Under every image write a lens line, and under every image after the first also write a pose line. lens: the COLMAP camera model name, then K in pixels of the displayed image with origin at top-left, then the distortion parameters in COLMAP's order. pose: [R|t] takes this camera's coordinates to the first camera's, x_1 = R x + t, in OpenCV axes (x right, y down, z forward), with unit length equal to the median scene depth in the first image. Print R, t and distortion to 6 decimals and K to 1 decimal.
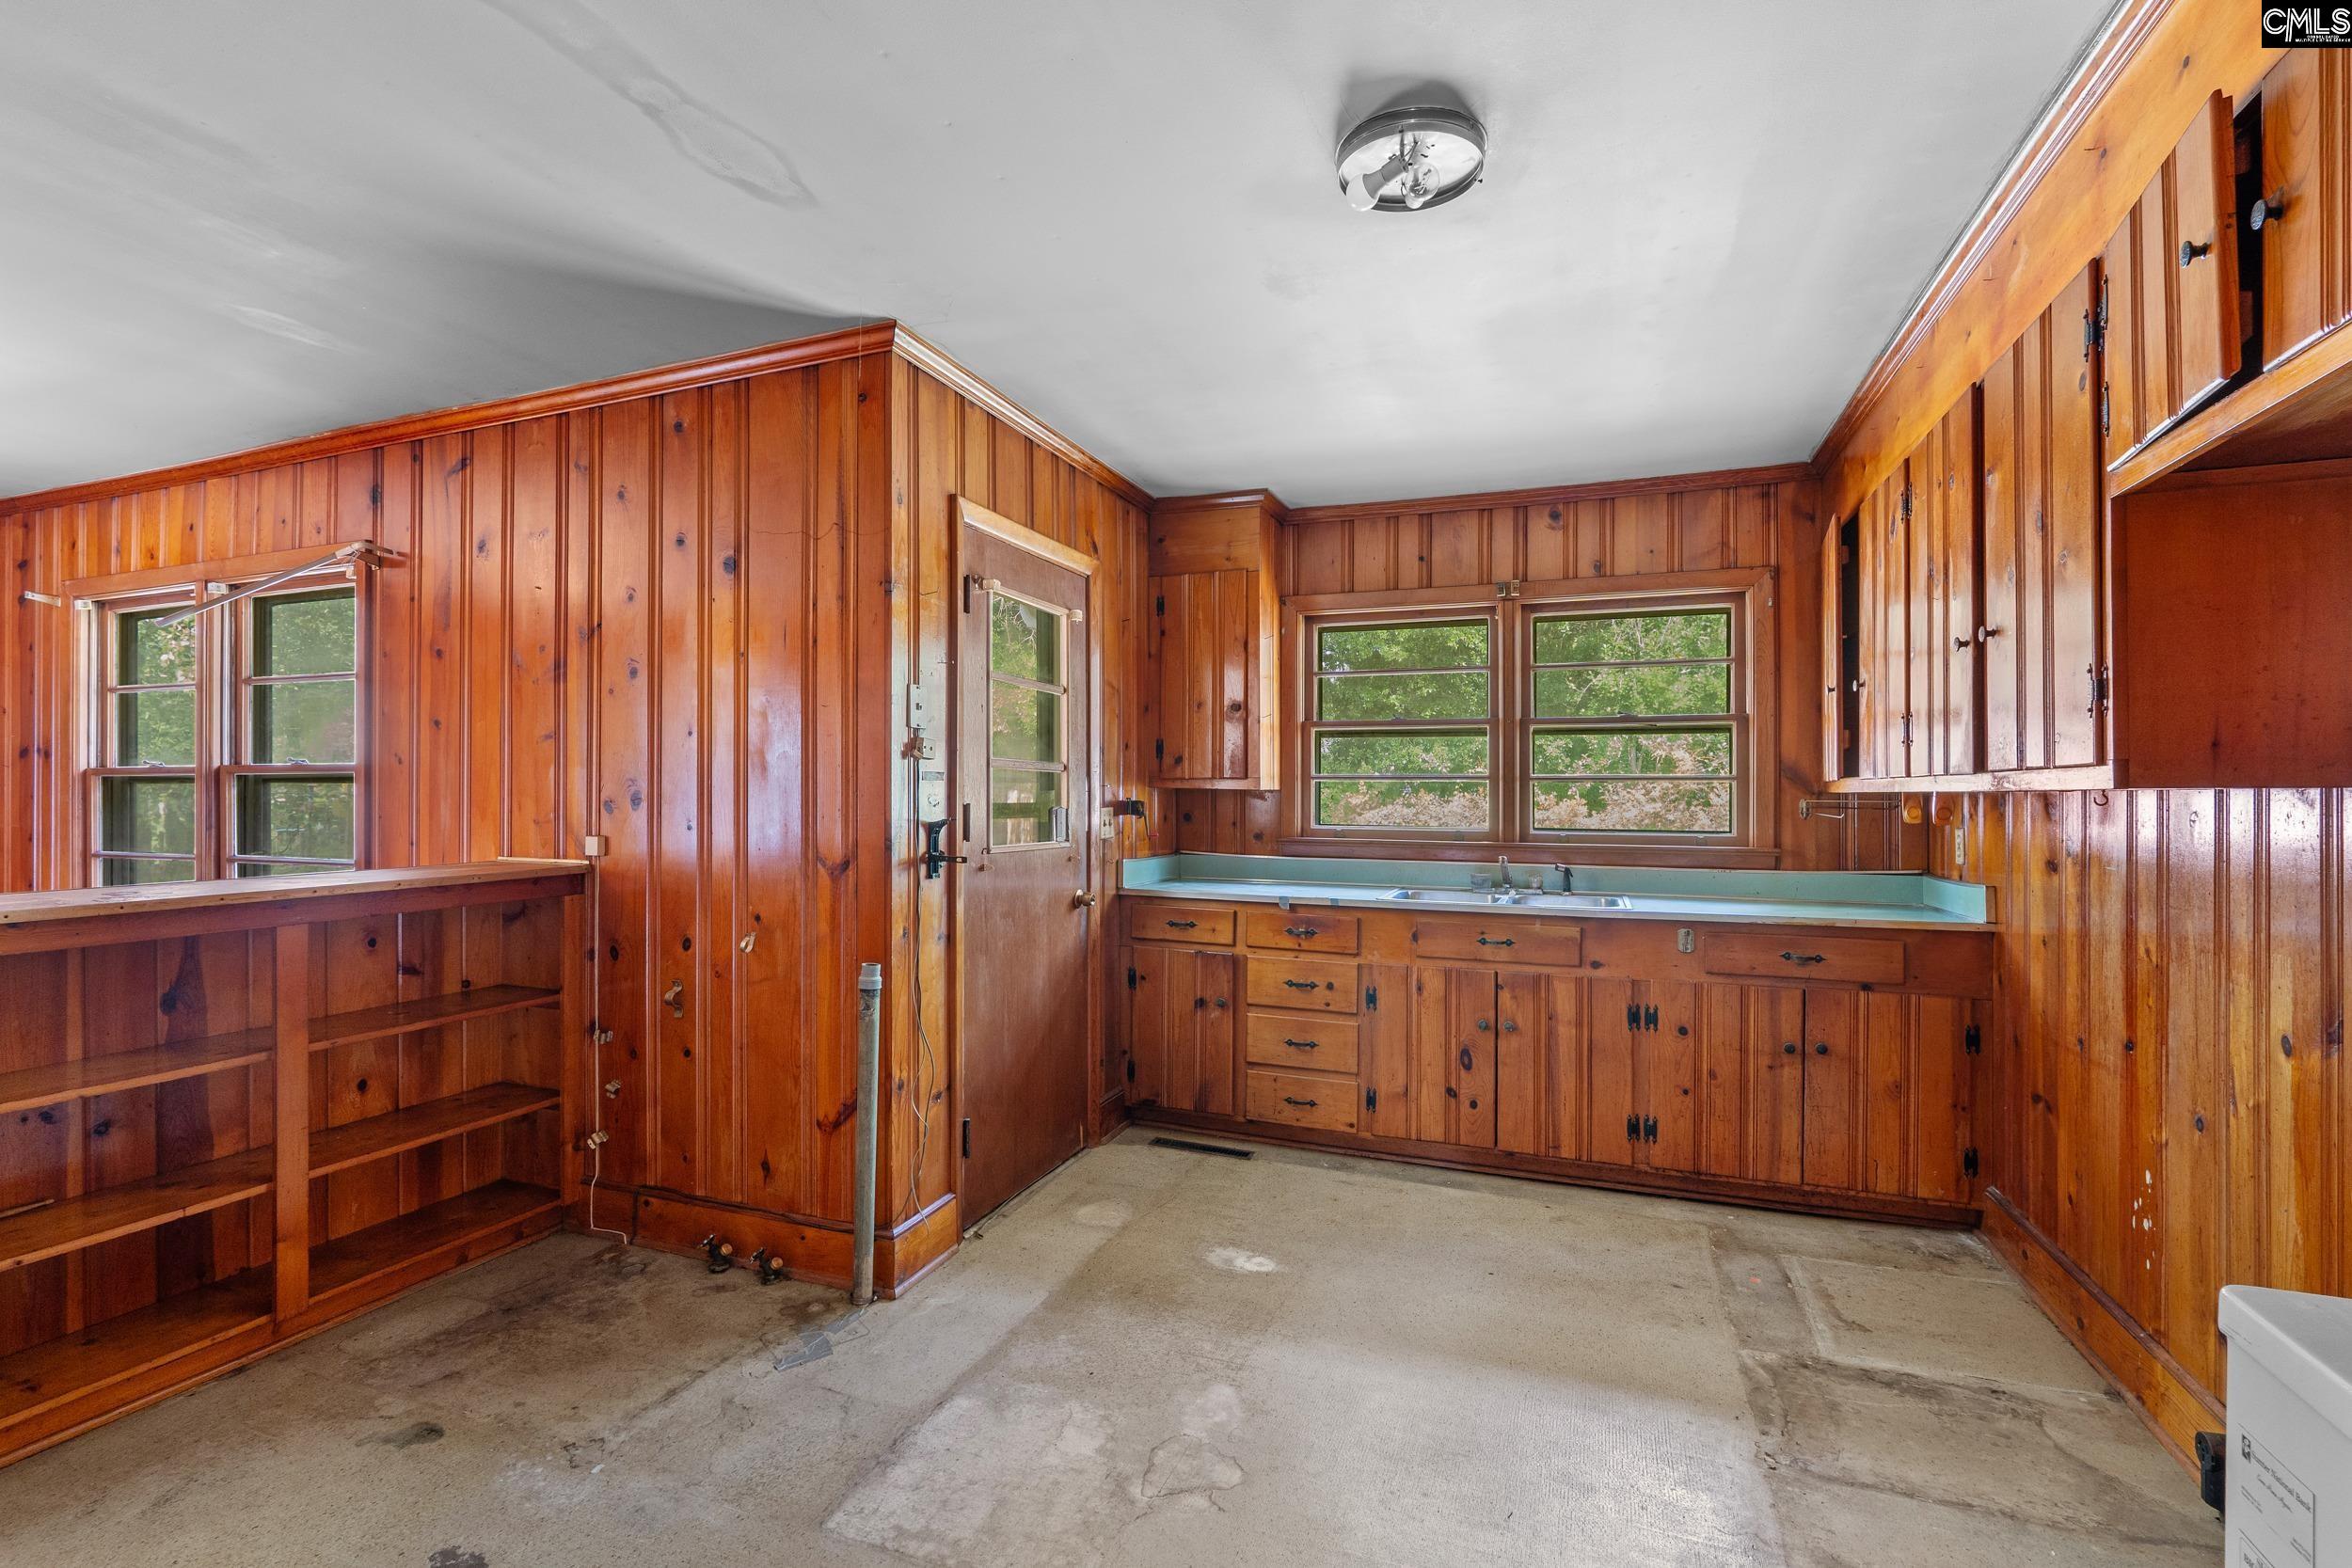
lens RADIAL K [[1079.1, 0, 1174.0], [0, 1079.1, 793.6], [0, 0, 1]] dist [-0.004375, -0.000199]
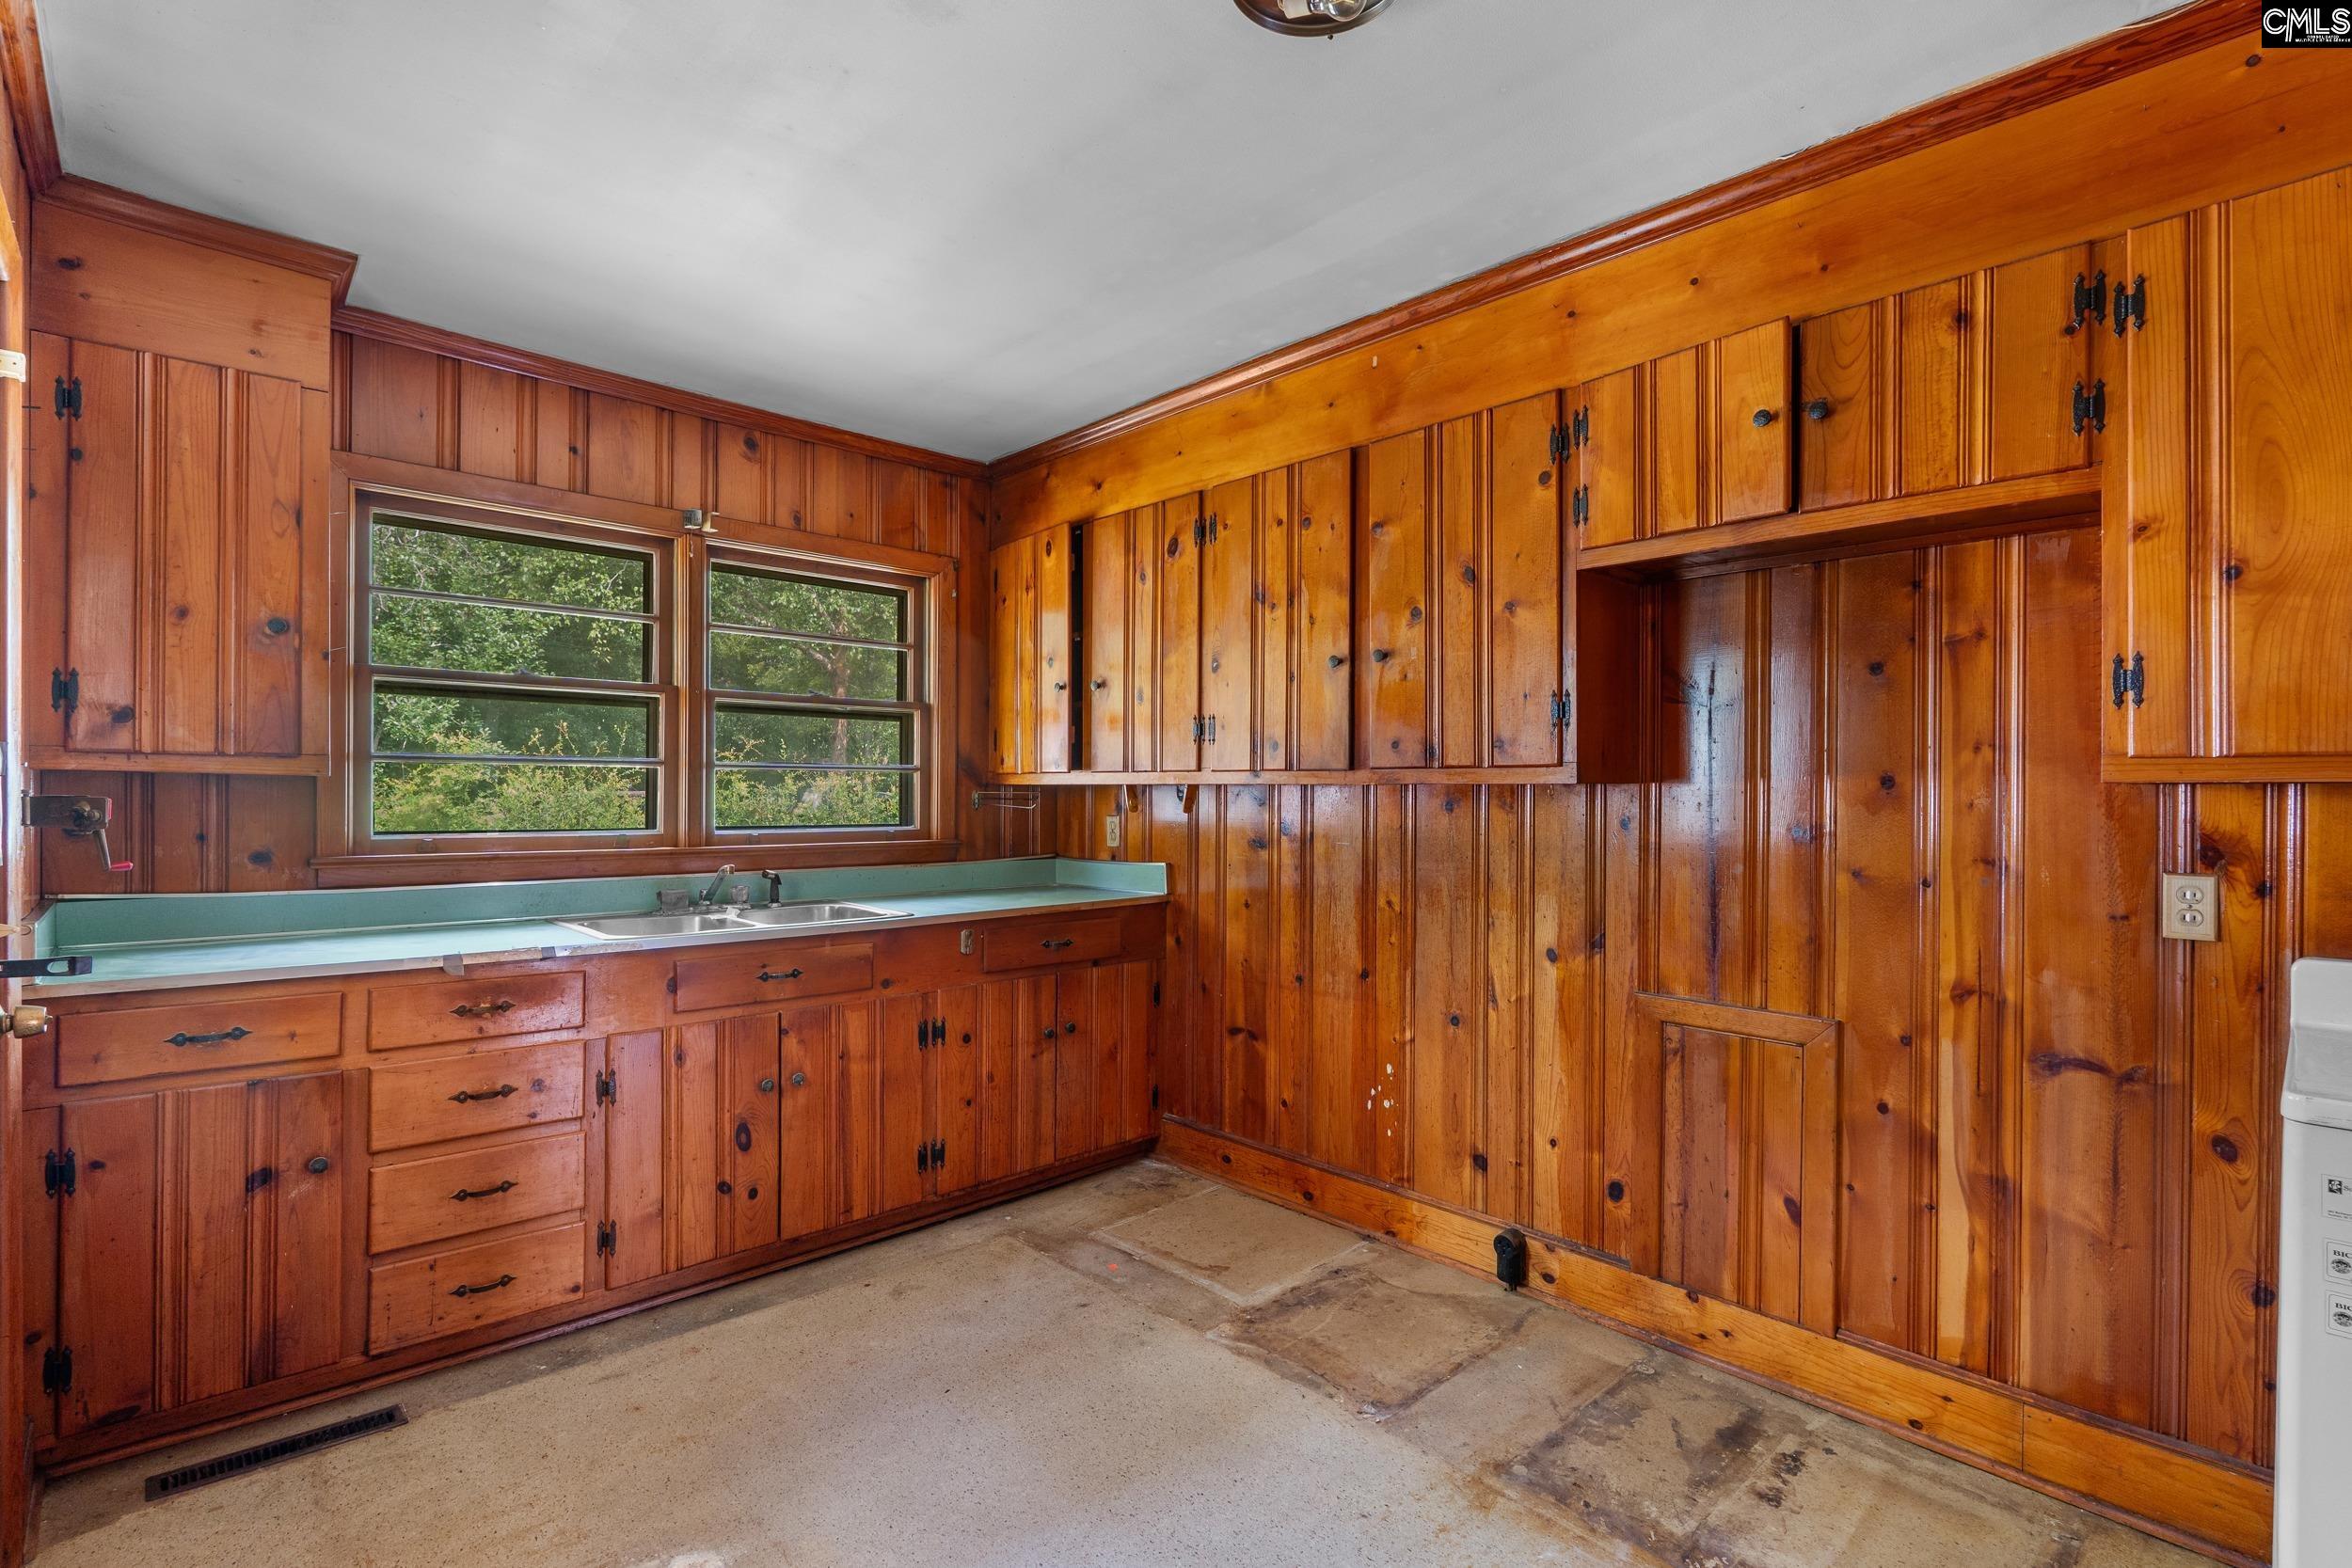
lens RADIAL K [[1079.1, 0, 1174.3], [0, 1079.1, 792.1], [0, 0, 1]] dist [-0.004375, -0.000199]
pose [[0.441626, -0.002859, 0.897195, -0.278409], [-0.003744, 0.999980, 0.005029, 0.000591], [-0.897192, -0.005580, 0.441606, 0.409627]]
